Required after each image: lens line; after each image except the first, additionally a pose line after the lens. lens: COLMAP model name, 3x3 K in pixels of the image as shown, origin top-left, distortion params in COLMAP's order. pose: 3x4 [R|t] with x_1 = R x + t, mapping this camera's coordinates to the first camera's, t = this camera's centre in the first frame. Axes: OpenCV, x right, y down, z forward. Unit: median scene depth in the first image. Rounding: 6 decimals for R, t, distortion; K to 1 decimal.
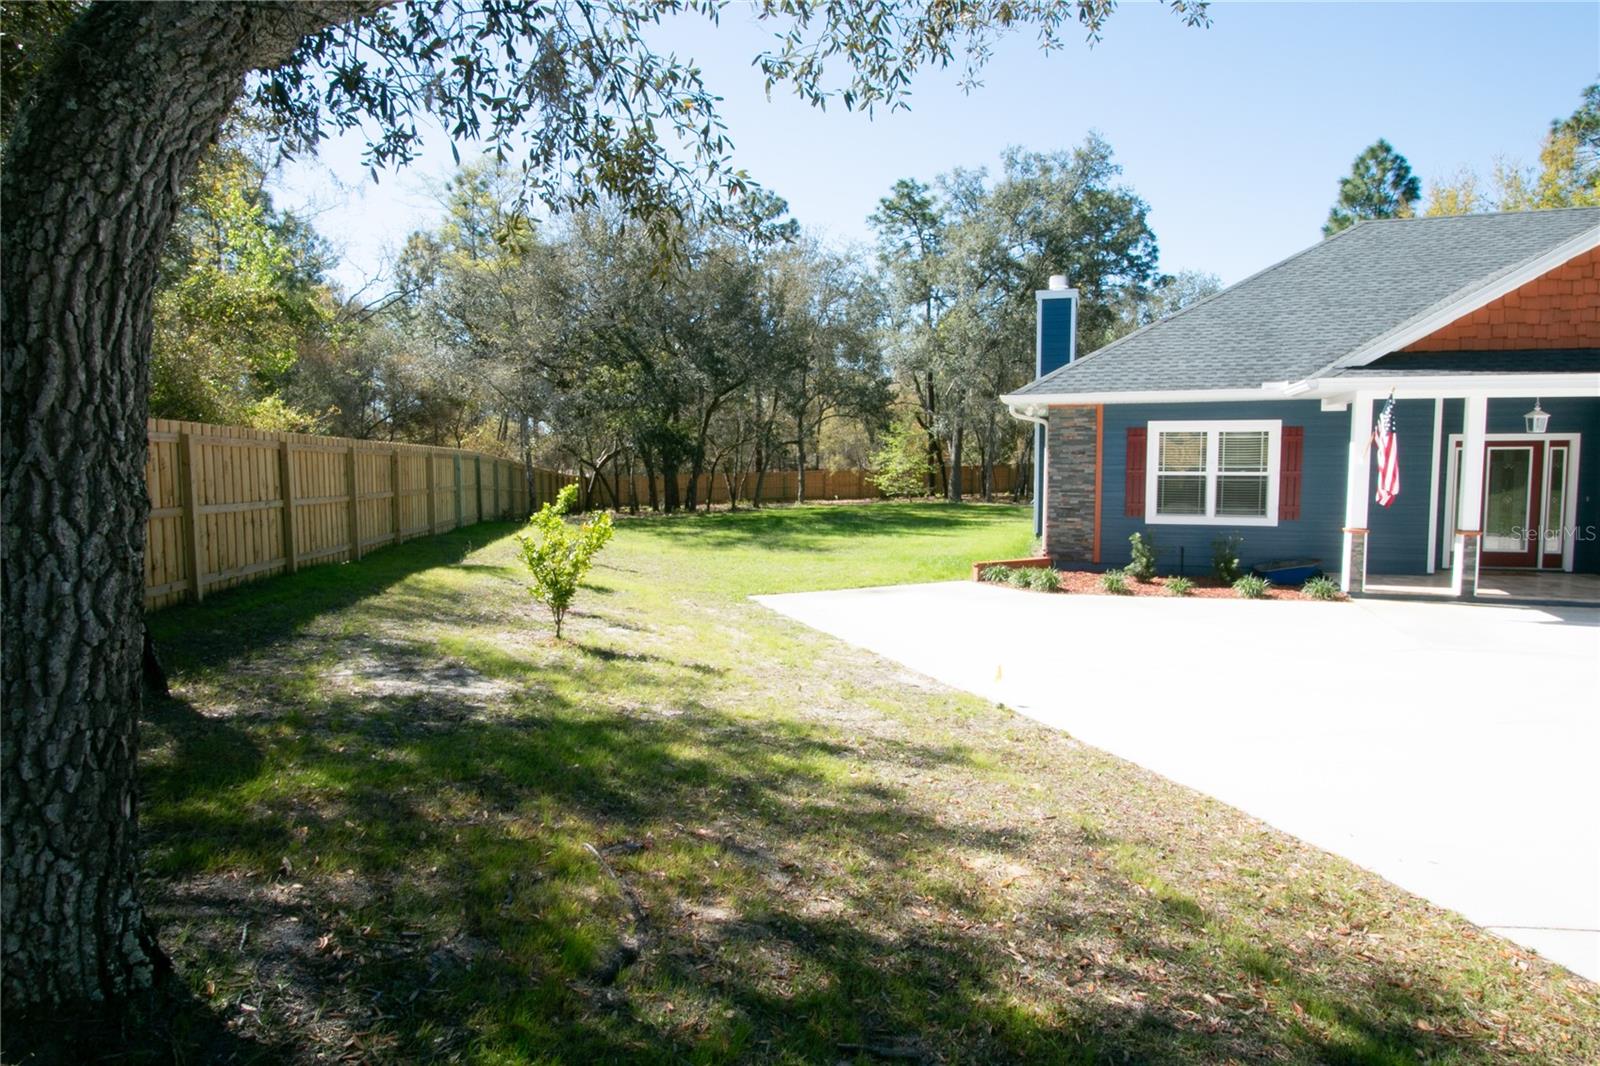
lens RADIAL K [[954.9, 0, 786.5], [0, 954.9, 529.9], [0, 0, 1]] dist [-0.027399, 0.021732]
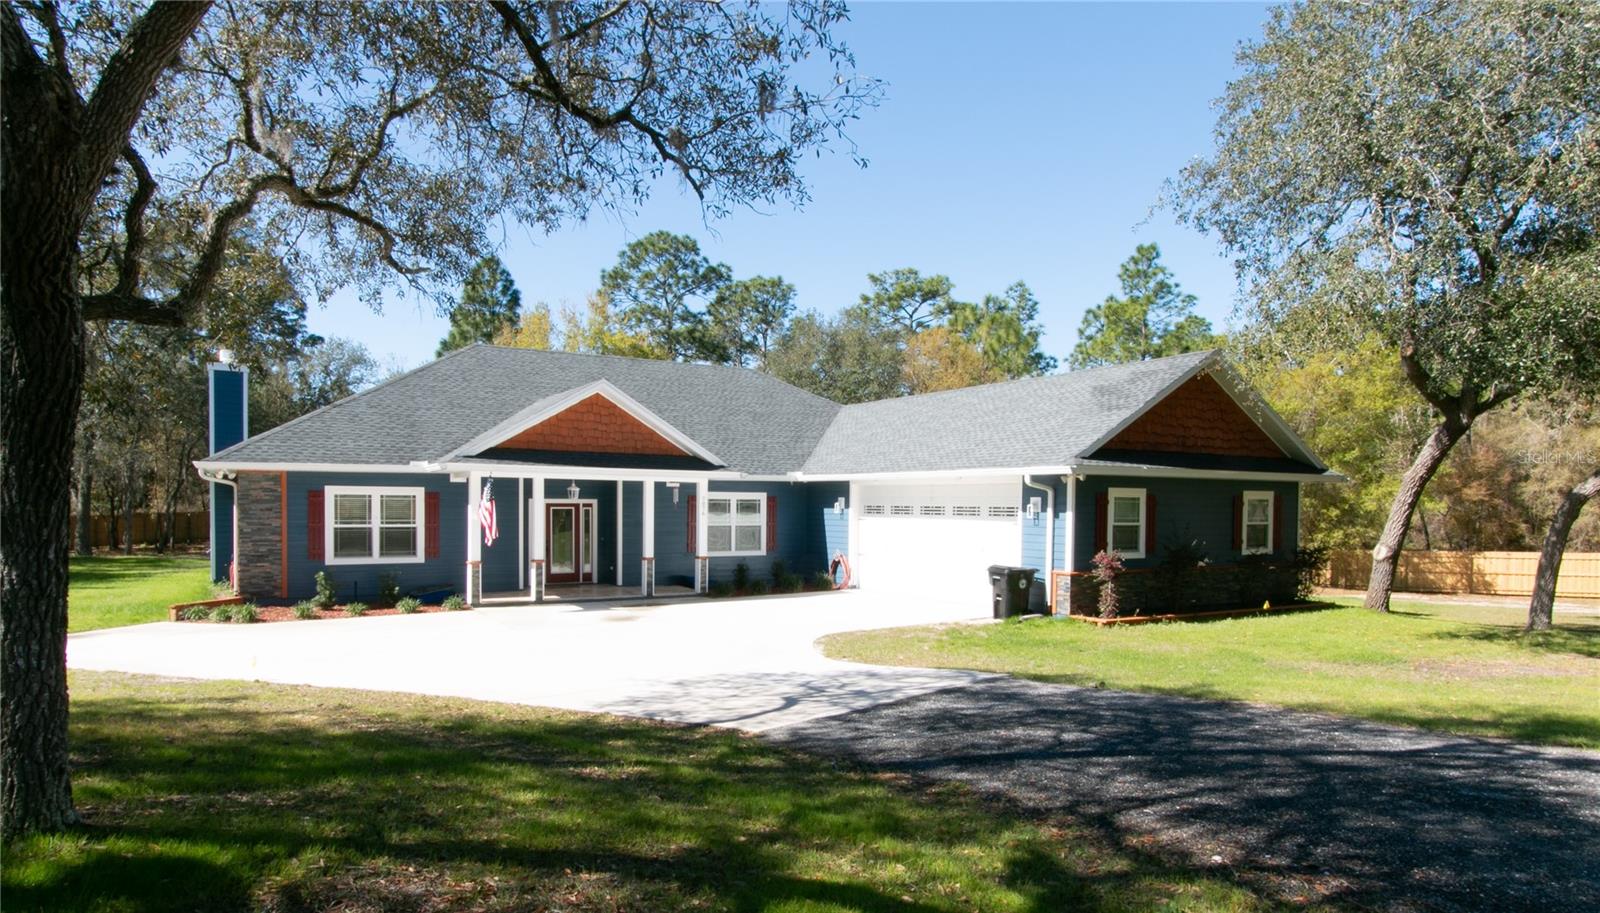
lens RADIAL K [[961.6, 0, 802.2], [0, 961.6, 531.3], [0, 0, 1]] dist [0.002303, 0.001224]
pose [[0.658353, -0.014742, 0.752565, -0.177900], [0.049666, 0.998480, -0.023889, 0.011010], [-0.751069, 0.053105, 0.658085, -0.344898]]
